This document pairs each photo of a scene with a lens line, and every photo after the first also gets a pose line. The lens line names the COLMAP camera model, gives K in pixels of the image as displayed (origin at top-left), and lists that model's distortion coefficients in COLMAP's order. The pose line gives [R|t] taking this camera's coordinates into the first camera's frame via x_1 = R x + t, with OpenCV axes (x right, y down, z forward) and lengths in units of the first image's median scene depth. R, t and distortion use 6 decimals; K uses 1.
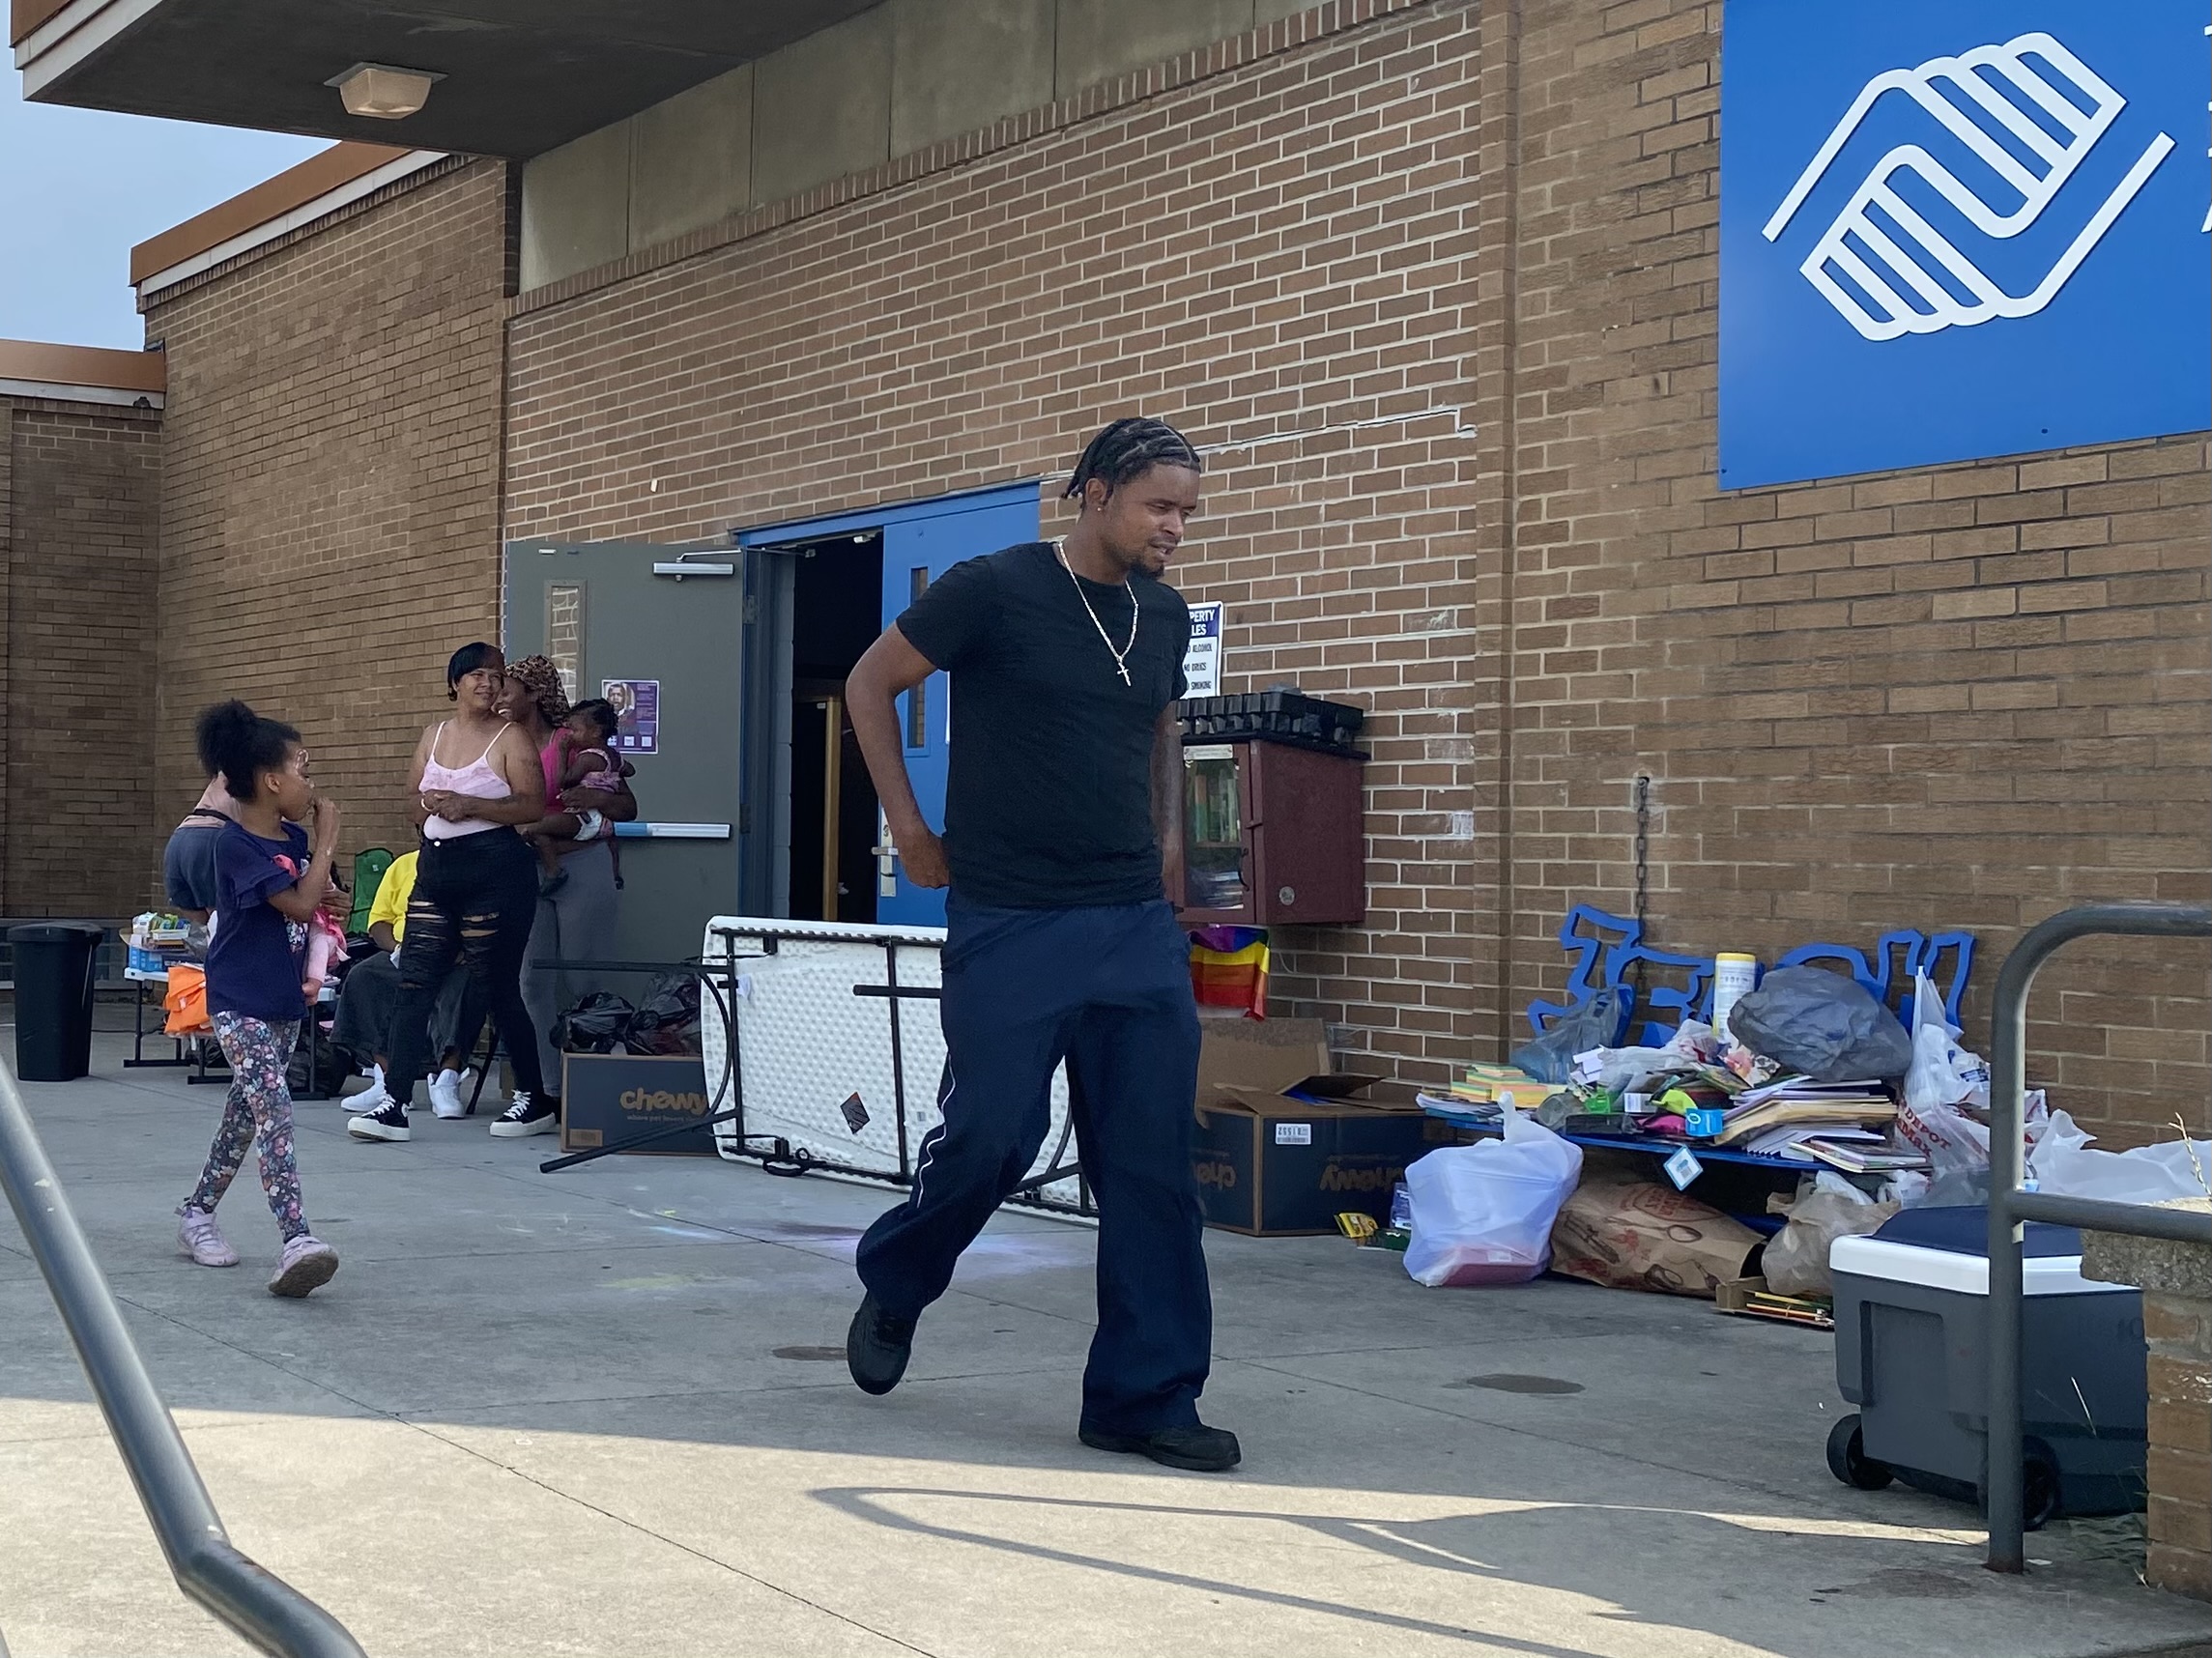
lens RADIAL K [[2496.9, 0, 1103.6], [0, 2496.9, 841.1], [0, 0, 1]] dist [-0.042783, 0.000000]
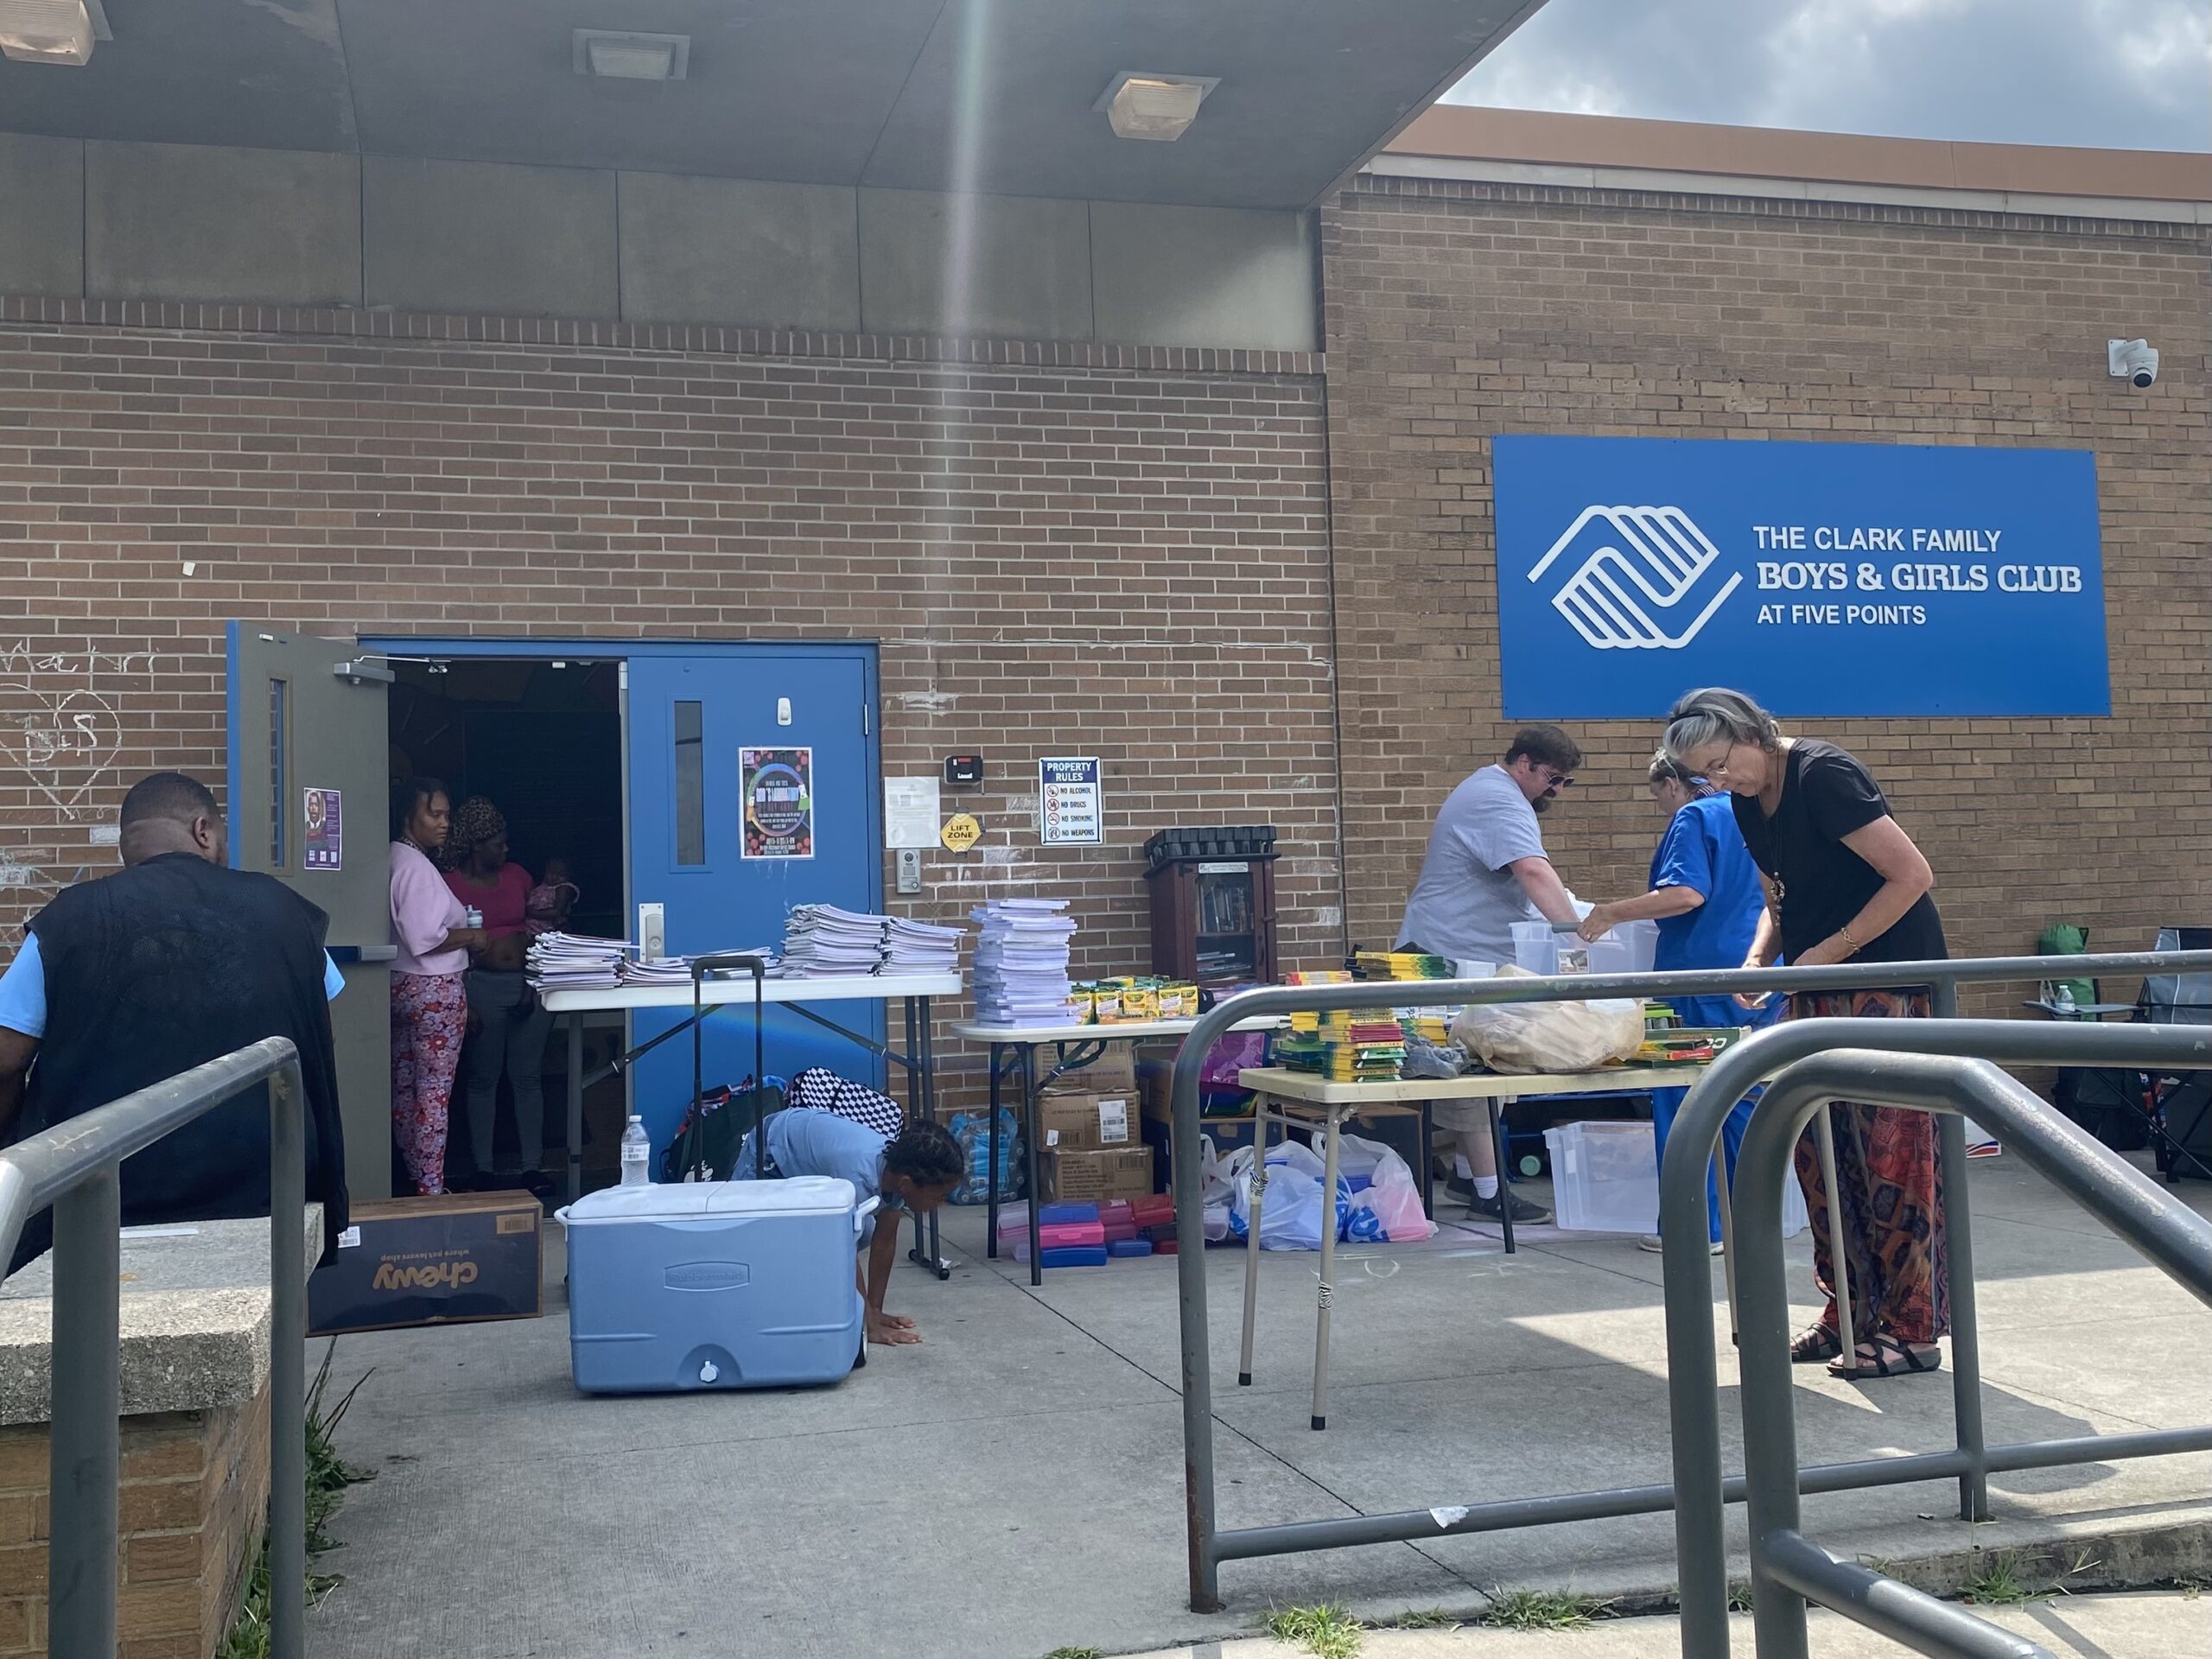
lens RADIAL K [[2203.8, 0, 1083.2], [0, 2203.8, 835.2], [0, 0, 1]] dist [0.073173, 0.000000]
pose [[0.416341, 0.030111, 0.908710, -1.197253], [0.035541, 0.998149, -0.049359, 0.005675], [-0.908514, 0.052847, 0.414500, 0.592340]]
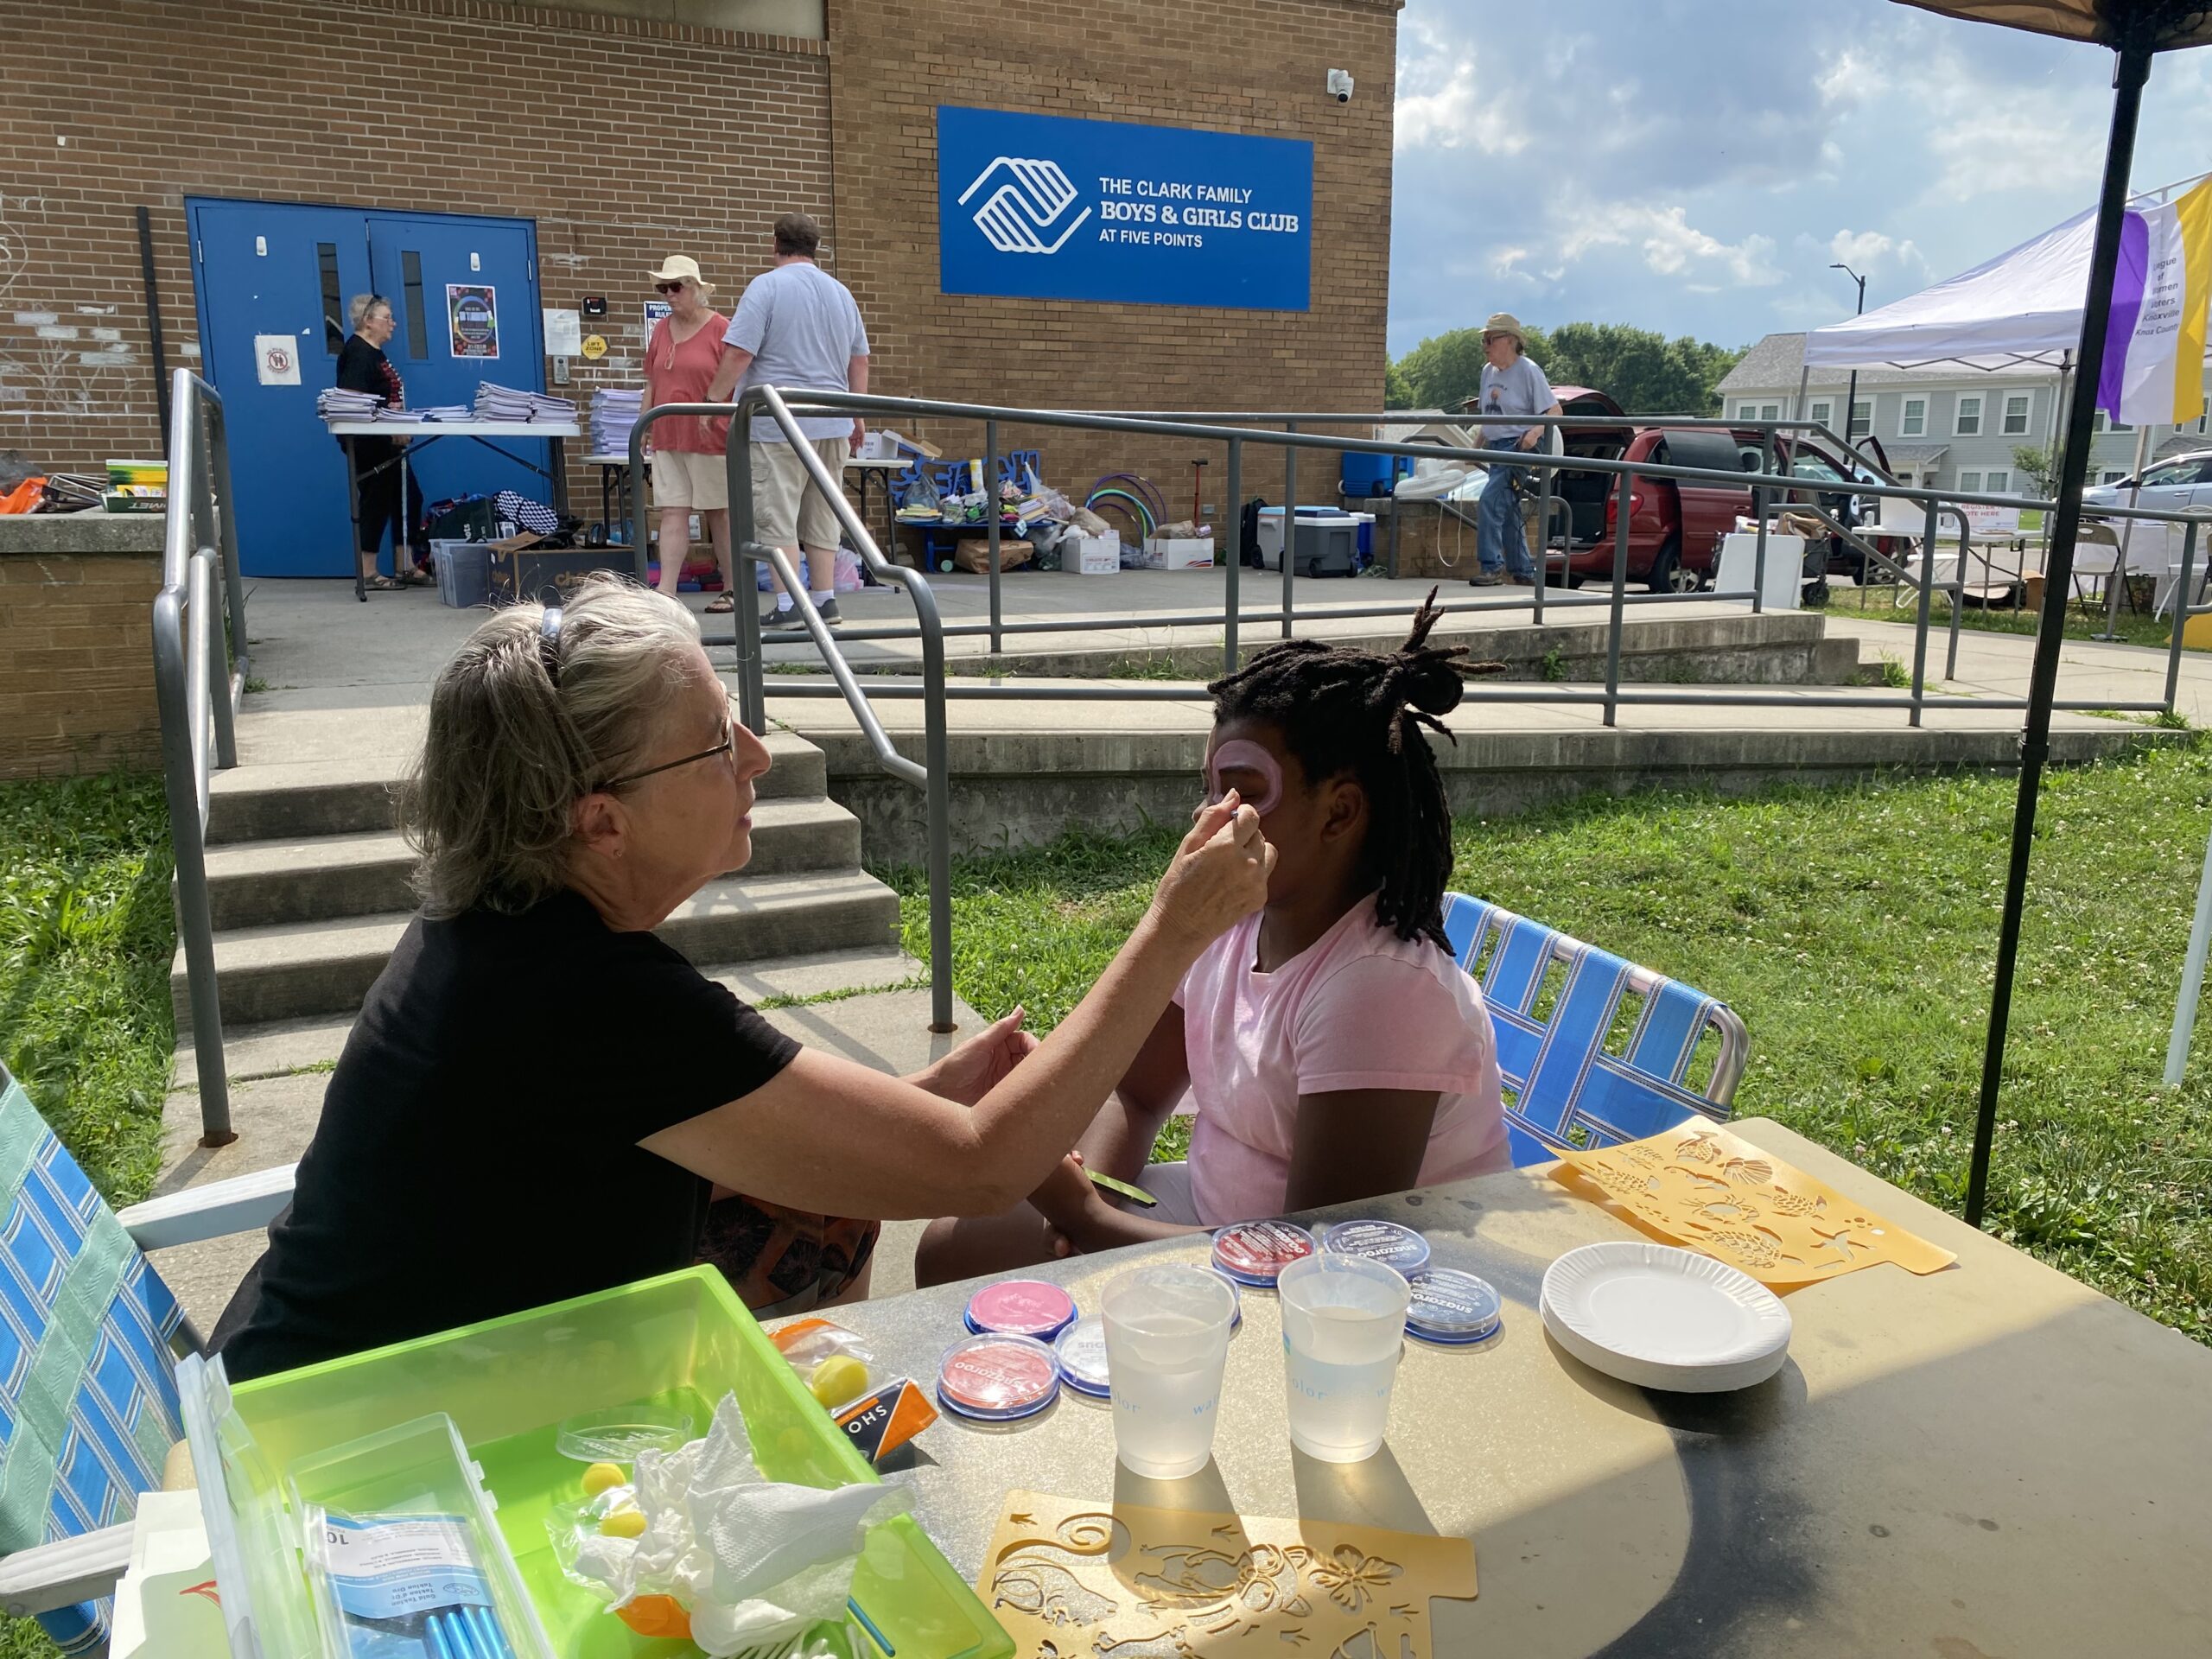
lens RADIAL K [[1704.1, 0, 1102.9], [0, 1704.1, 830.6], [0, 0, 1]] dist [0.031888, -0.024350]
pose [[0.241723, -0.202596, 0.948960, -1.584931], [0.001111, 0.978018, 0.208517, 0.049996], [-0.970345, -0.049349, 0.236634, 0.306865]]
